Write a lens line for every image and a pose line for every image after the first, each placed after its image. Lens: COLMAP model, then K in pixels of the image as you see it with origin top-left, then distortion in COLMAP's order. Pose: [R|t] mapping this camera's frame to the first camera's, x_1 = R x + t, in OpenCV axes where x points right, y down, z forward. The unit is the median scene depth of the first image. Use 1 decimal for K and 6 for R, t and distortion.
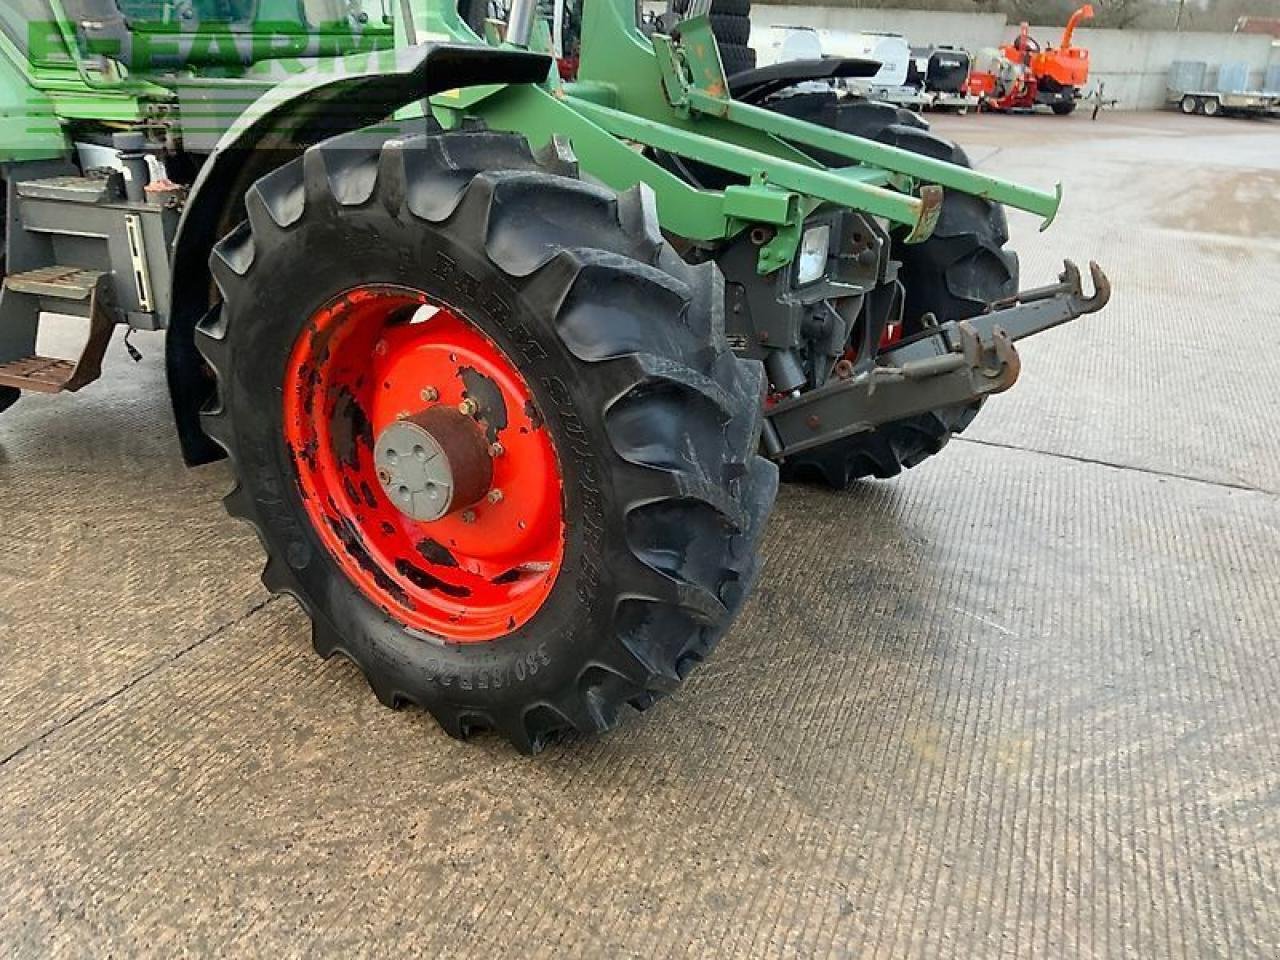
lens RADIAL K [[1063.8, 0, 644.1], [0, 1063.8, 470.7], [0, 0, 1]] dist [0.076379, -0.145927]
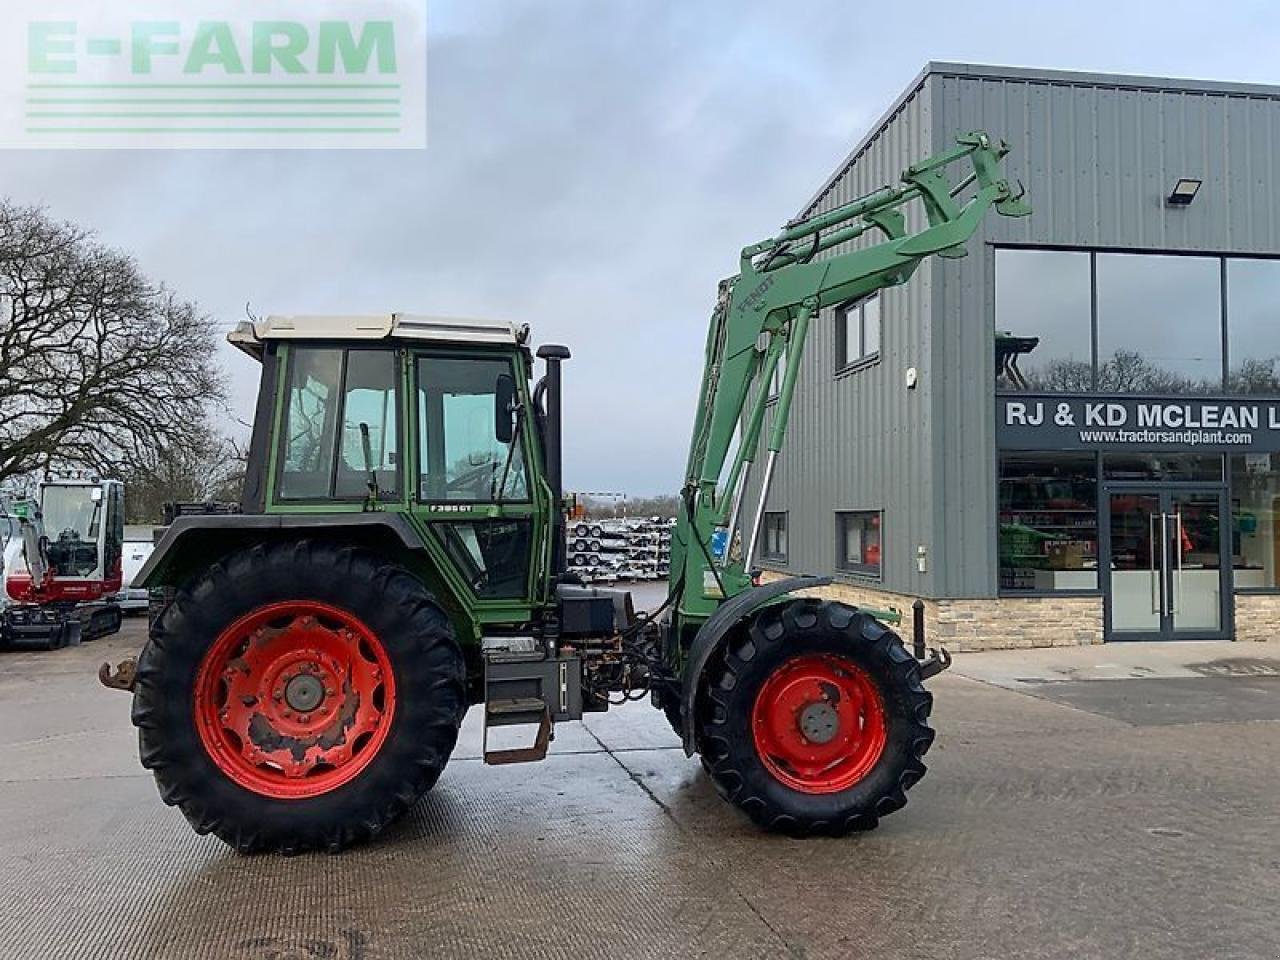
lens RADIAL K [[1052.7, 0, 640.0], [0, 1052.7, 480.0], [0, 0, 1]] dist [0.105820, -0.199385]
pose [[0.787409, -0.008106, 0.616377, -1.903182], [0.267145, 0.905623, -0.329363, 0.177018], [-0.555536, 0.424006, 0.715261, -0.801196]]
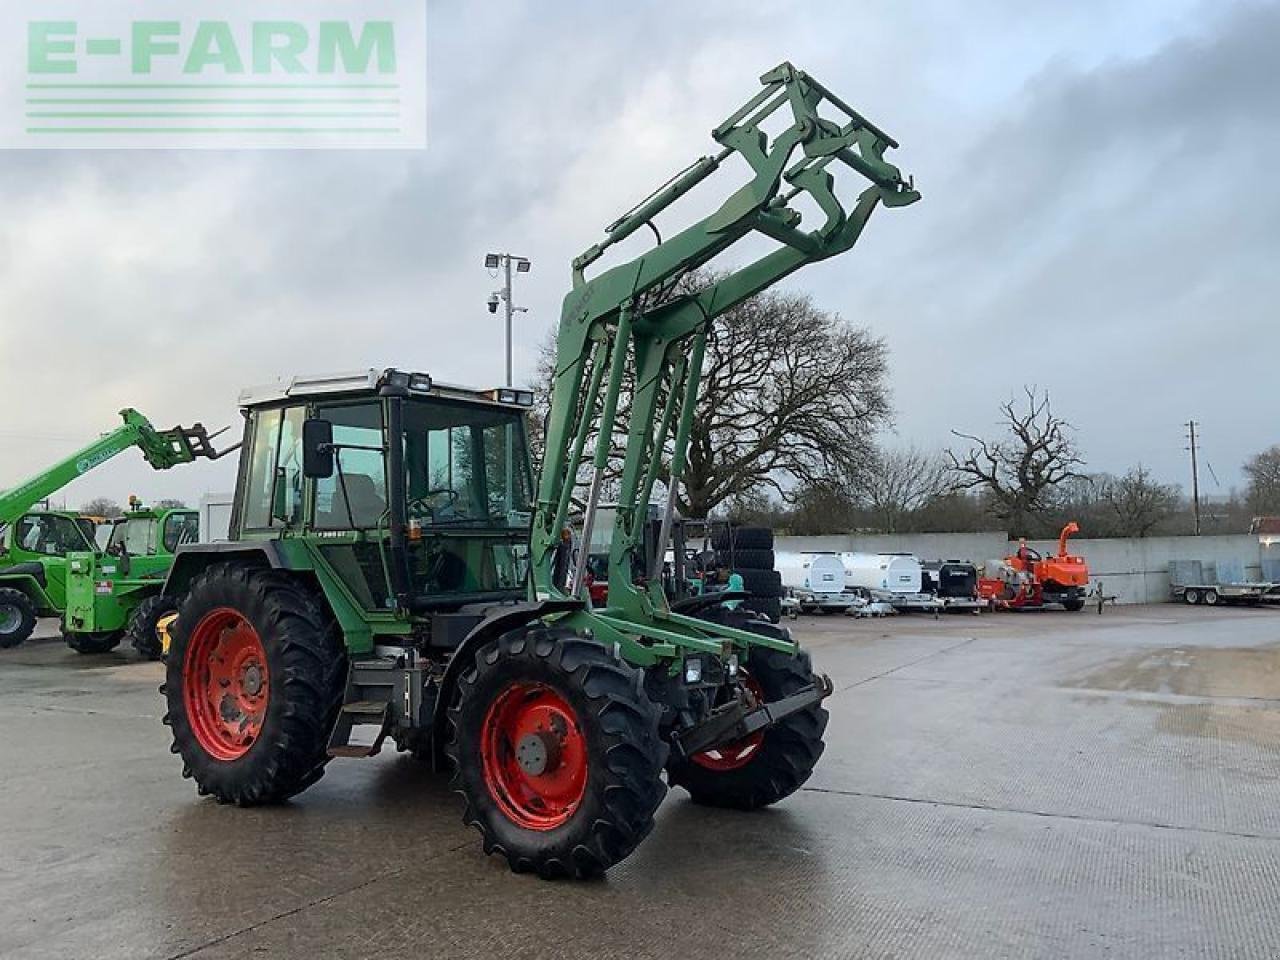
lens RADIAL K [[1052.7, 0, 640.0], [0, 1052.7, 480.0], [0, 0, 1]] dist [0.105820, -0.199385]
pose [[0.996043, -0.052593, -0.071639, 0.226921], [0.015400, 0.896042, -0.443701, 0.468159], [0.087527, 0.440842, 0.893307, -1.339768]]
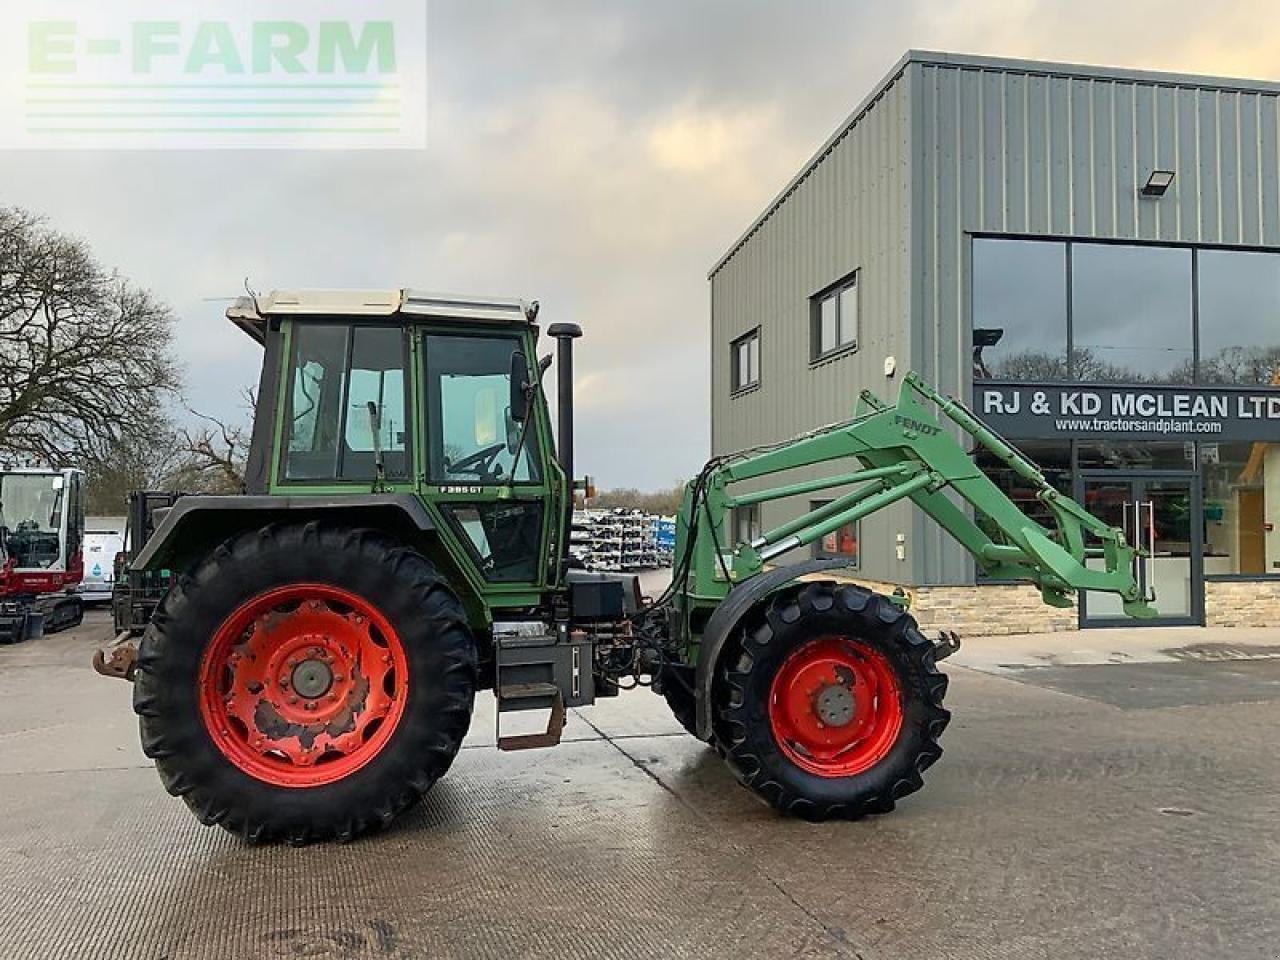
lens RADIAL K [[1052.7, 0, 640.0], [0, 1052.7, 480.0], [0, 0, 1]] dist [0.105820, -0.199385]
pose [[0.761342, -0.012078, 0.648238, -1.976986], [0.280237, 0.907736, -0.312221, 0.153738], [-0.584658, 0.419367, 0.694483, -0.688400]]
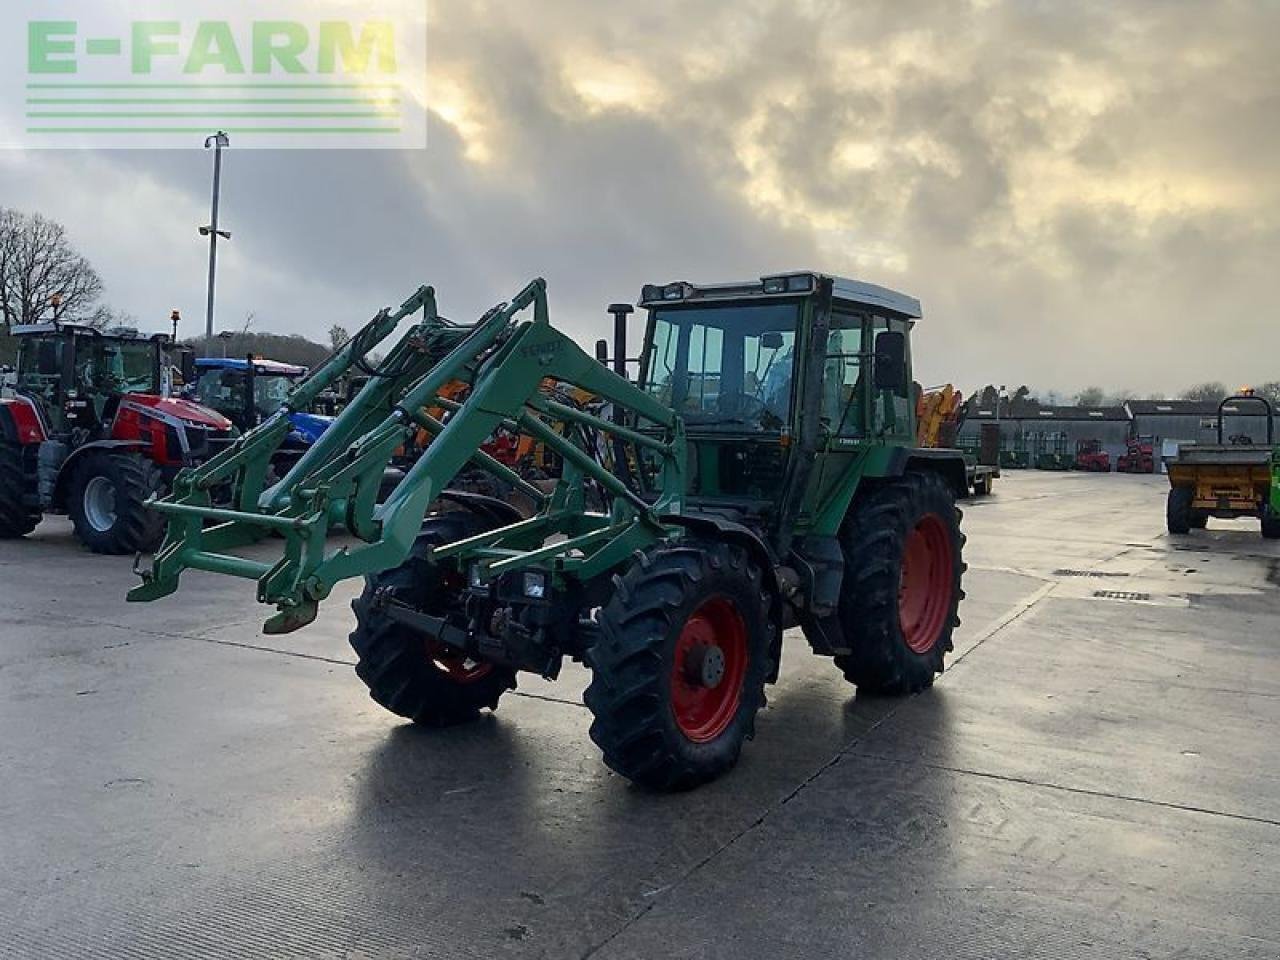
lens RADIAL K [[1044.9, 0, 656.2], [0, 1044.9, 464.6], [0, 0, 1]] dist [0.105008, -0.177760]
pose [[-0.053912, -0.011751, -0.998477, 2.285511], [-0.409692, 0.912153, 0.011386, -0.625760], [0.910629, 0.409682, -0.053990, 1.340046]]
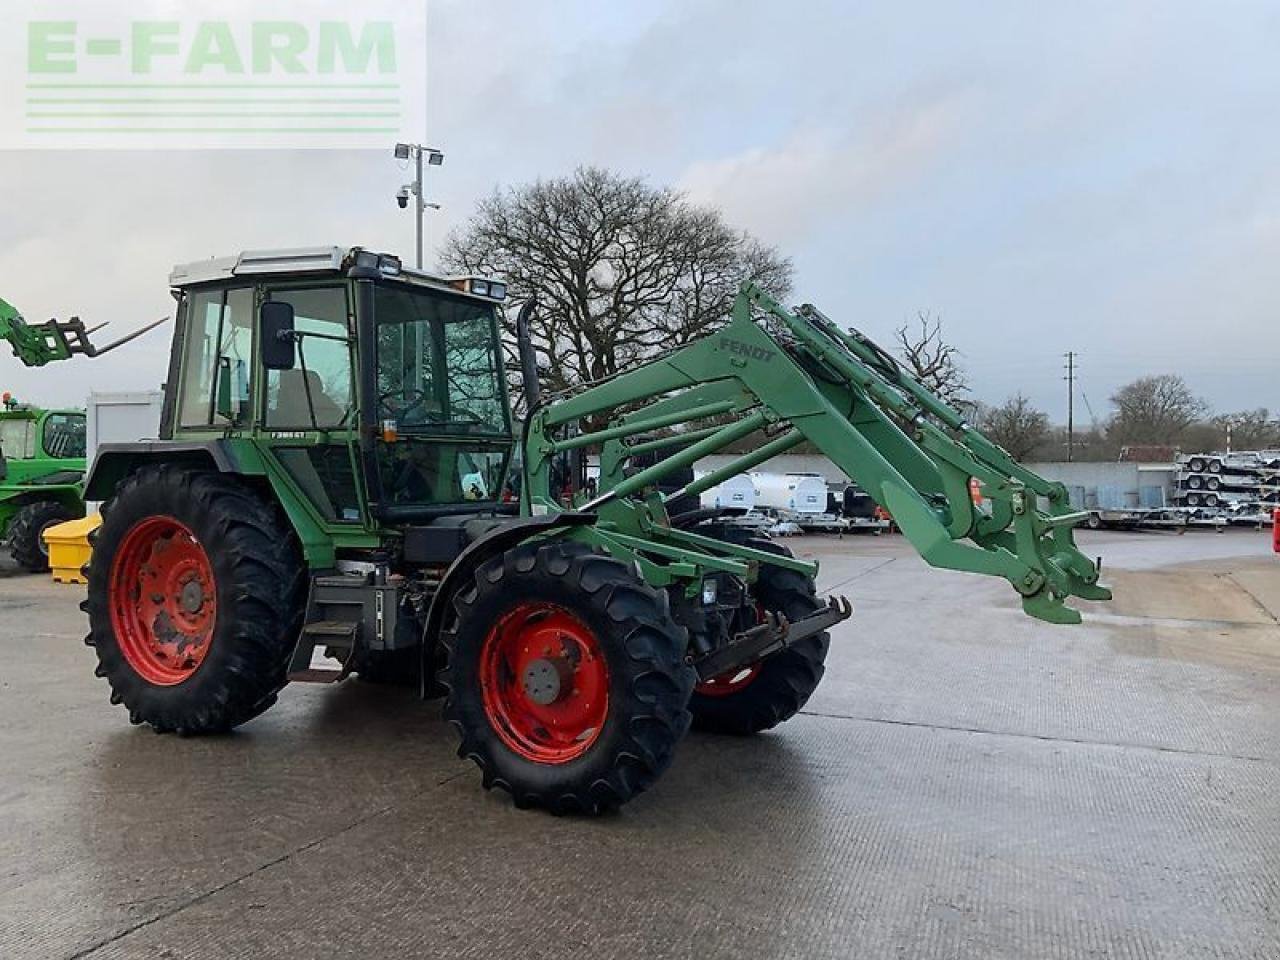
lens RADIAL K [[1055.9, 0, 640.0], [0, 1055.9, 480.0], [0, 0, 1]] dist [0.100567, -0.190697]
pose [[0.999005, -0.028793, 0.034048, -0.056627], [0.039373, 0.928020, -0.370443, 0.392101], [-0.020931, 0.371416, 0.928231, -1.132273]]
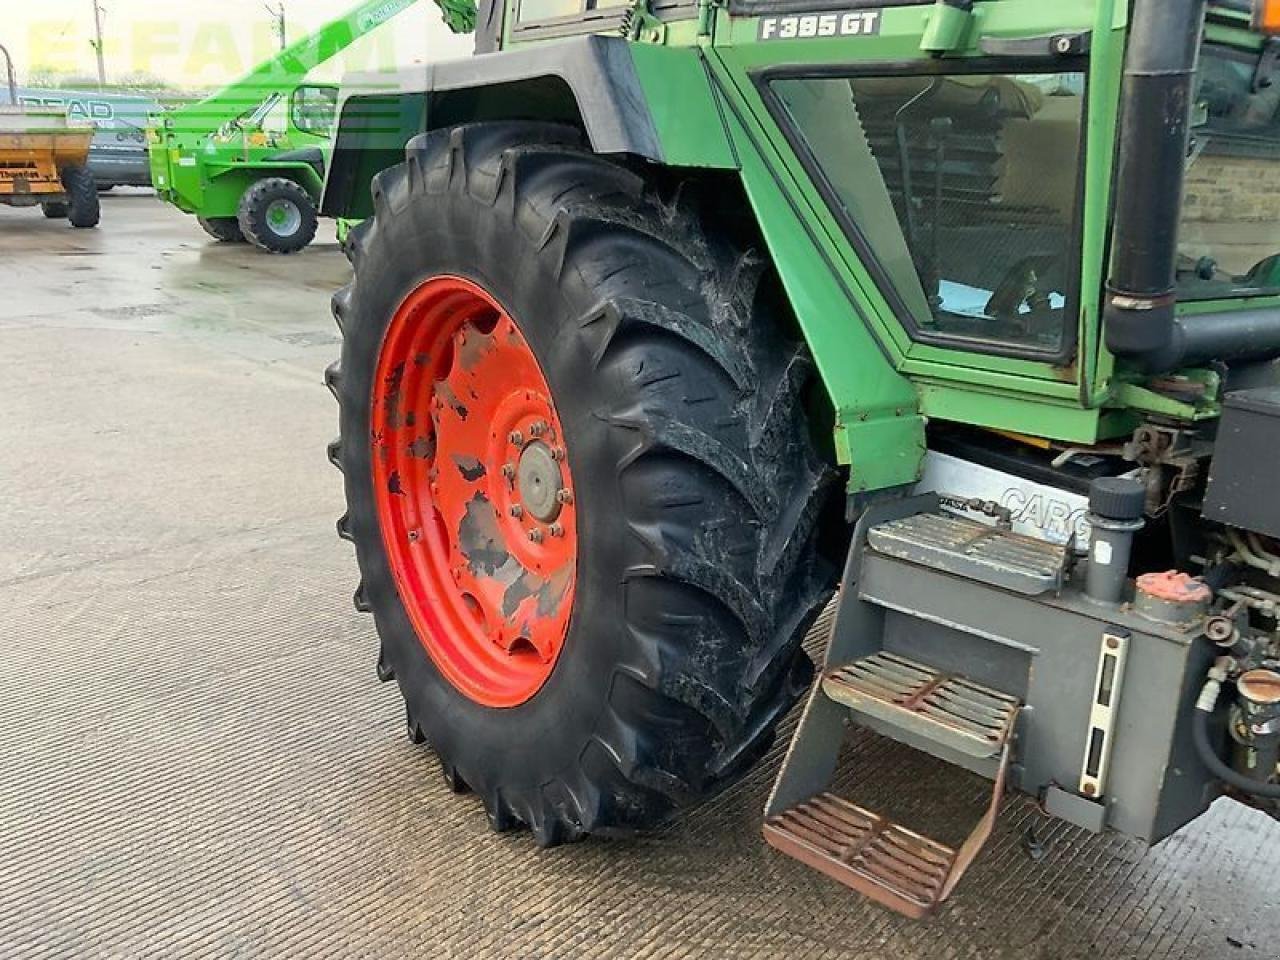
lens RADIAL K [[1044.9, 0, 656.2], [0, 1044.9, 464.6], [0, 0, 1]] dist [0.105008, -0.177760]
pose [[0.939878, 0.100683, -0.326330, -0.627410], [-0.142669, 0.983934, -0.107333, -0.275478], [0.310281, 0.147437, 0.939142, 0.490001]]
